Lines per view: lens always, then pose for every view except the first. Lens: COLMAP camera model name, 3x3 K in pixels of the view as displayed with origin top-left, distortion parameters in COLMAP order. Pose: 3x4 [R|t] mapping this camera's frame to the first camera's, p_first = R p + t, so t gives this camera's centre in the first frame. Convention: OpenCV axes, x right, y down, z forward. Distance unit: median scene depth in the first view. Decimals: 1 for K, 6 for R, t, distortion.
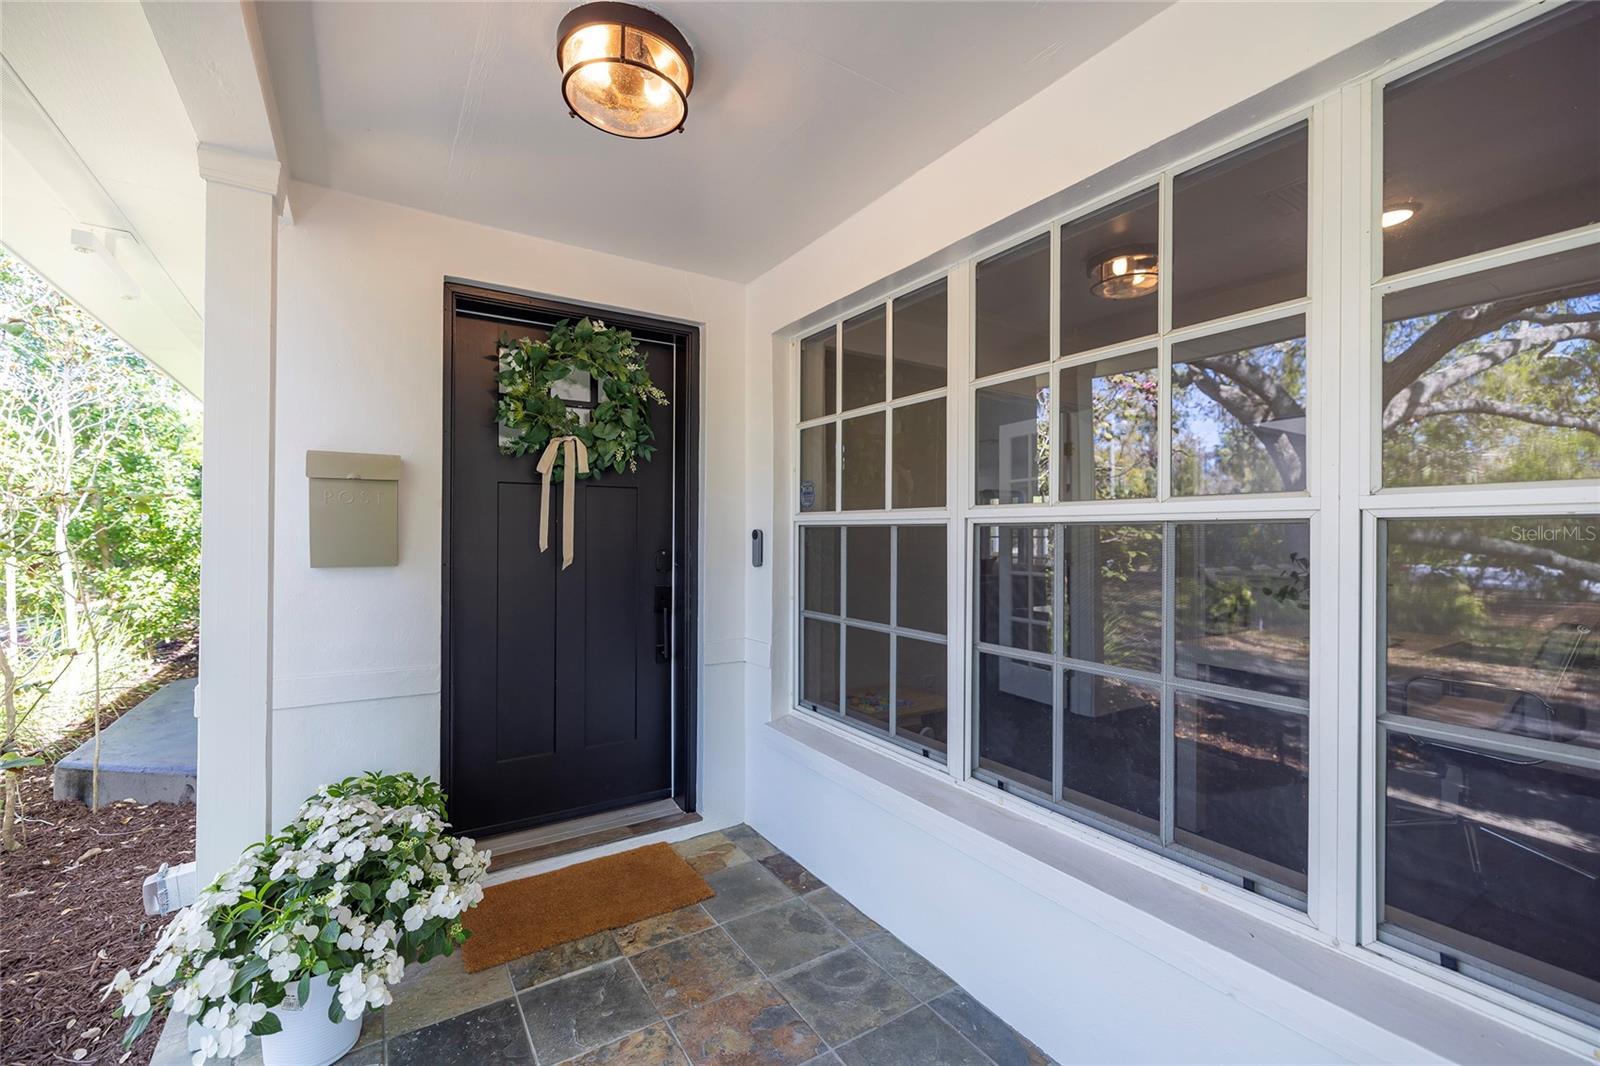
lens RADIAL K [[680.9, 0, 805.8], [0, 680.9, 536.8], [0, 0, 1]] dist [0.001894, -0.000329]
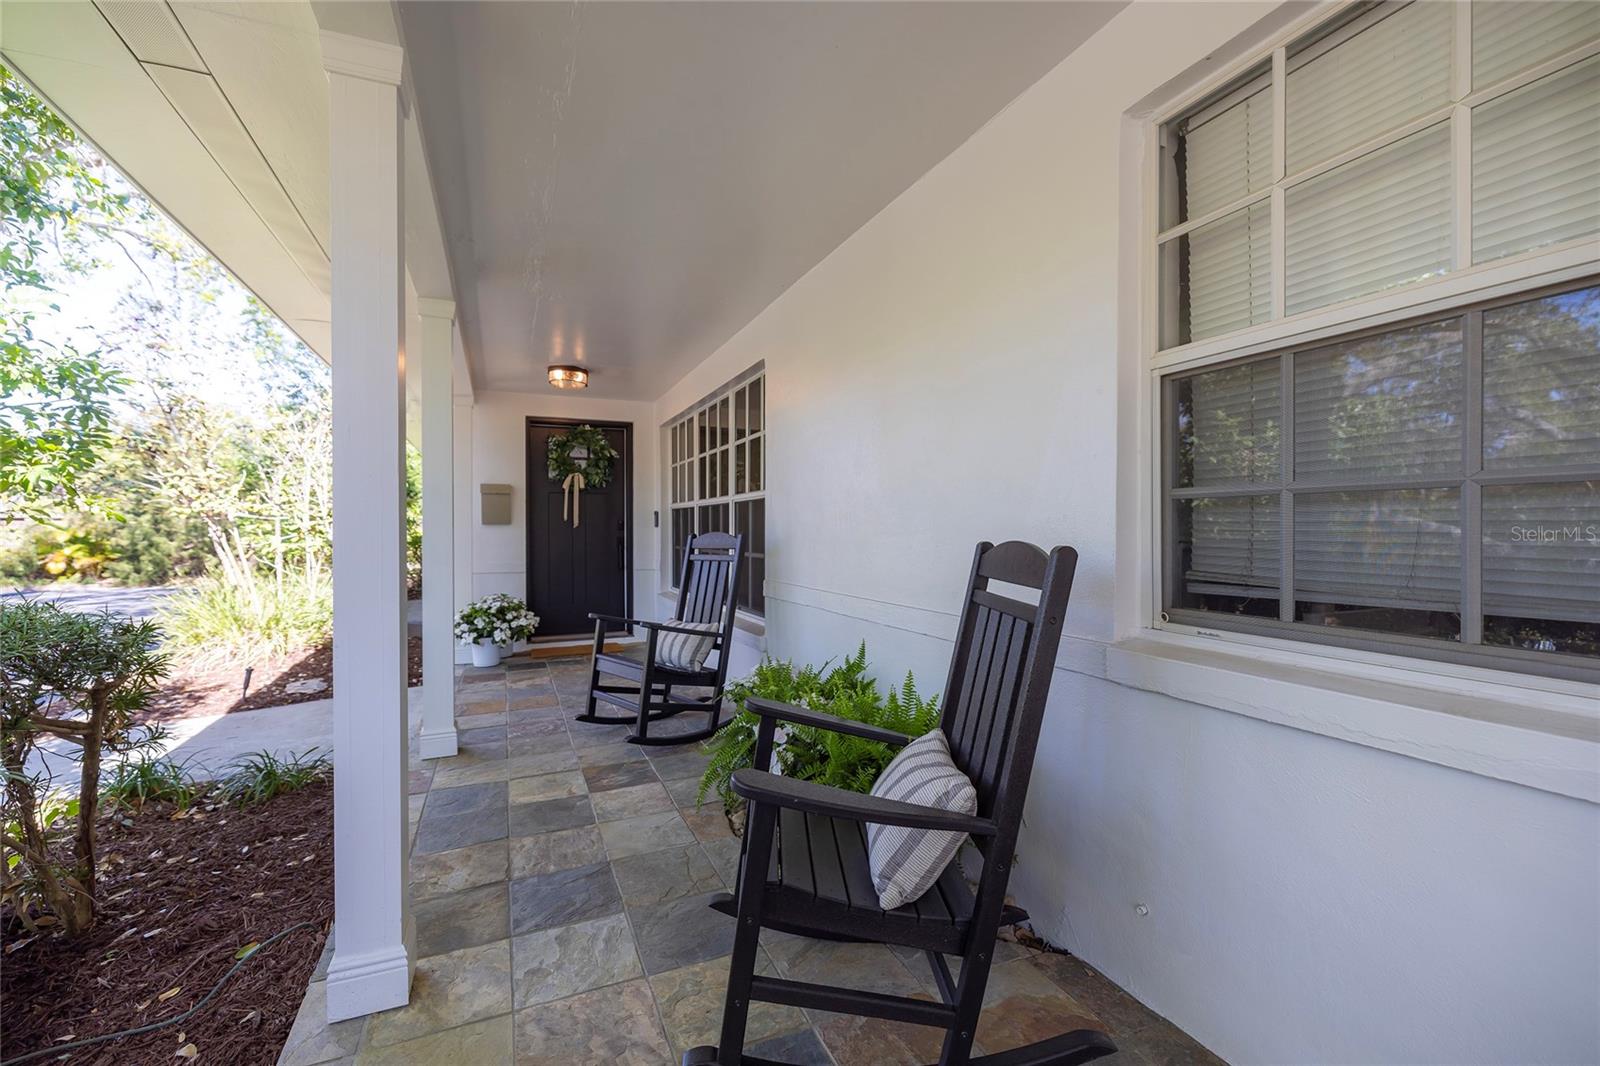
lens RADIAL K [[680.9, 0, 795.3], [0, 680.9, 527.9], [0, 0, 1]] dist [0.001894, -0.000329]
pose [[0.986486, -0.009879, -0.163546, 0.820169], [0.009623, 0.999951, -0.002356, 0.060835], [0.163561, 0.000751, 0.986533, -1.269304]]
